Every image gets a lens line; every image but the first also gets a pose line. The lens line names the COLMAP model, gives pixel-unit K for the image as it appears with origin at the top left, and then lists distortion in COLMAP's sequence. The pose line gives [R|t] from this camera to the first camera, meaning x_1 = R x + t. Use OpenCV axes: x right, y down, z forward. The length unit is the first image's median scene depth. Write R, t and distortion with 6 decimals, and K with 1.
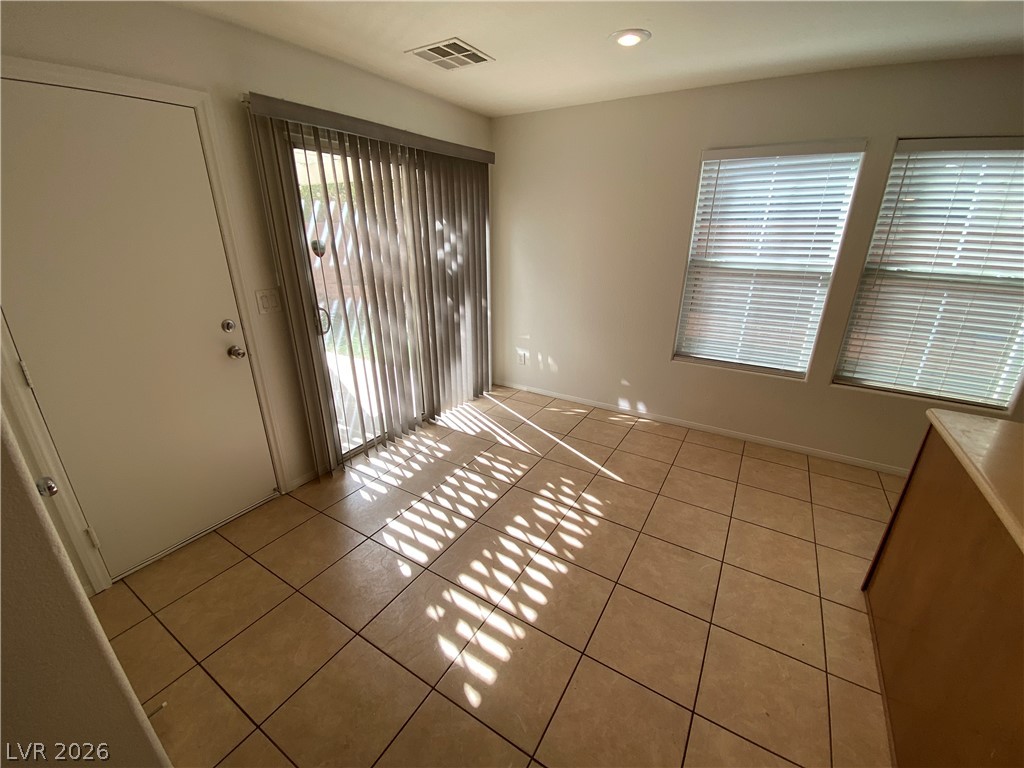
lens RADIAL K [[420.6, 0, 511.0], [0, 420.6, 384.6], [0, 0, 1]] dist [-0.018618, -0.002223]
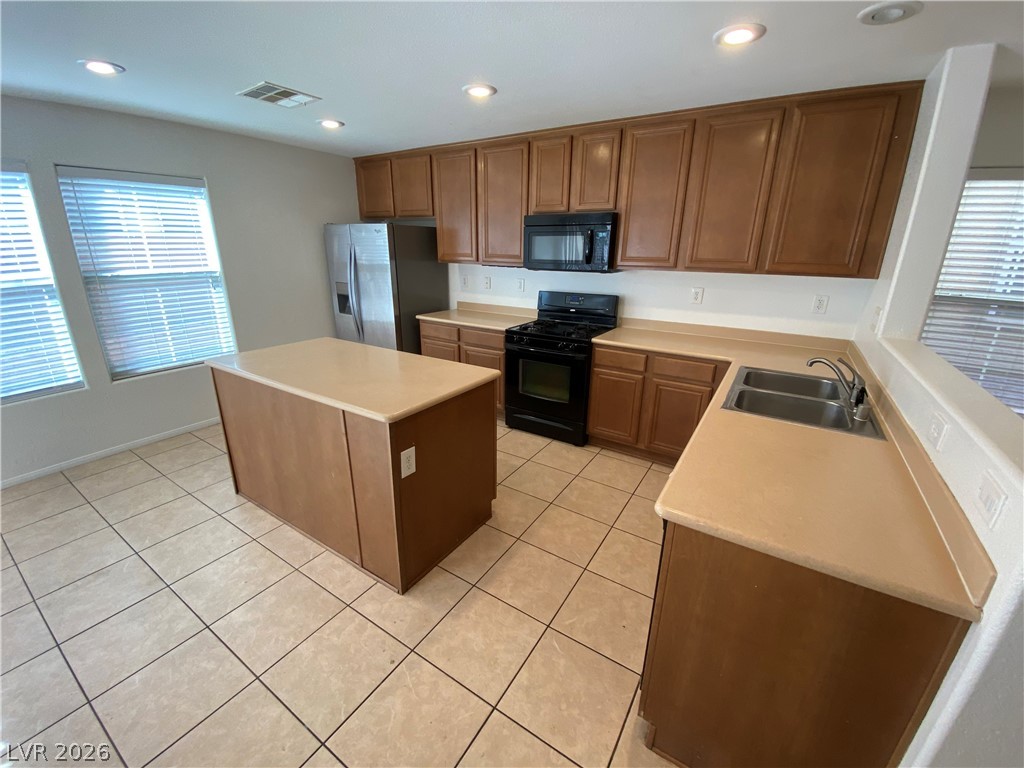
lens RADIAL K [[420.6, 0, 513.2], [0, 420.6, 380.7], [0, 0, 1]] dist [-0.018618, -0.002223]
pose [[0.018536, -0.322008, 0.946555, -0.270641], [0.337613, 0.893128, 0.297221, 0.033043], [-0.941102, 0.314060, 0.125269, -0.147471]]
